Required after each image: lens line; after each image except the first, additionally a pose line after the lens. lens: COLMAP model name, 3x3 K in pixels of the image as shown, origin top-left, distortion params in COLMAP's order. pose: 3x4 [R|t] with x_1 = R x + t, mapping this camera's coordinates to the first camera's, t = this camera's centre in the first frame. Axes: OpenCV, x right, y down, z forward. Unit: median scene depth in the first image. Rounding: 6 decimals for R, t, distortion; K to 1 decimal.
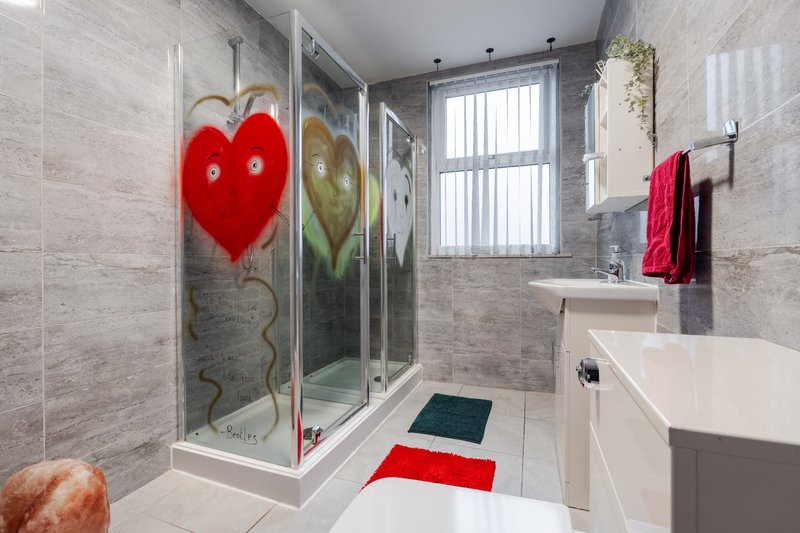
lens RADIAL K [[355.3, 0, 399.2], [0, 355.3, 262.5], [0, 0, 1]] dist [-0.001406, -0.000045]
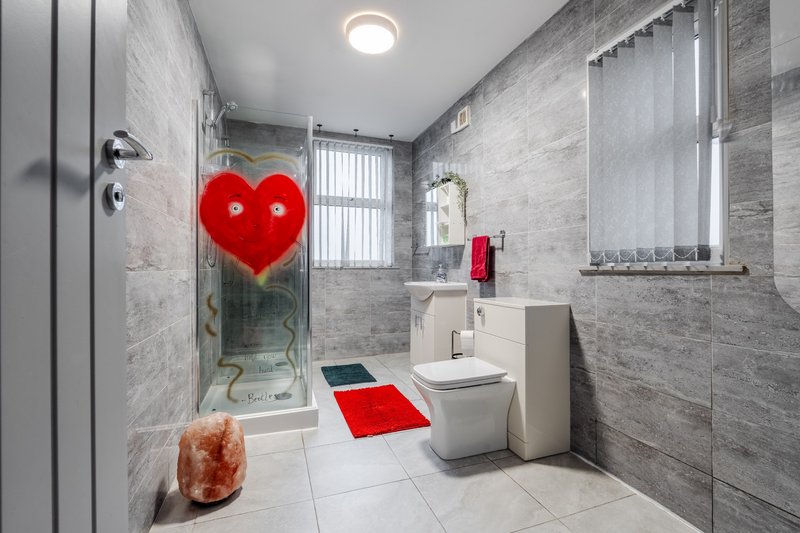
lens RADIAL K [[355.3, 0, 402.9], [0, 355.3, 265.4], [0, 0, 1]] dist [-0.001406, -0.000045]
pose [[0.763940, 0.005066, 0.645268, -0.677514], [-0.001398, 0.999980, -0.006197, -0.023799], [-0.645286, 0.003832, 0.763931, -0.322679]]
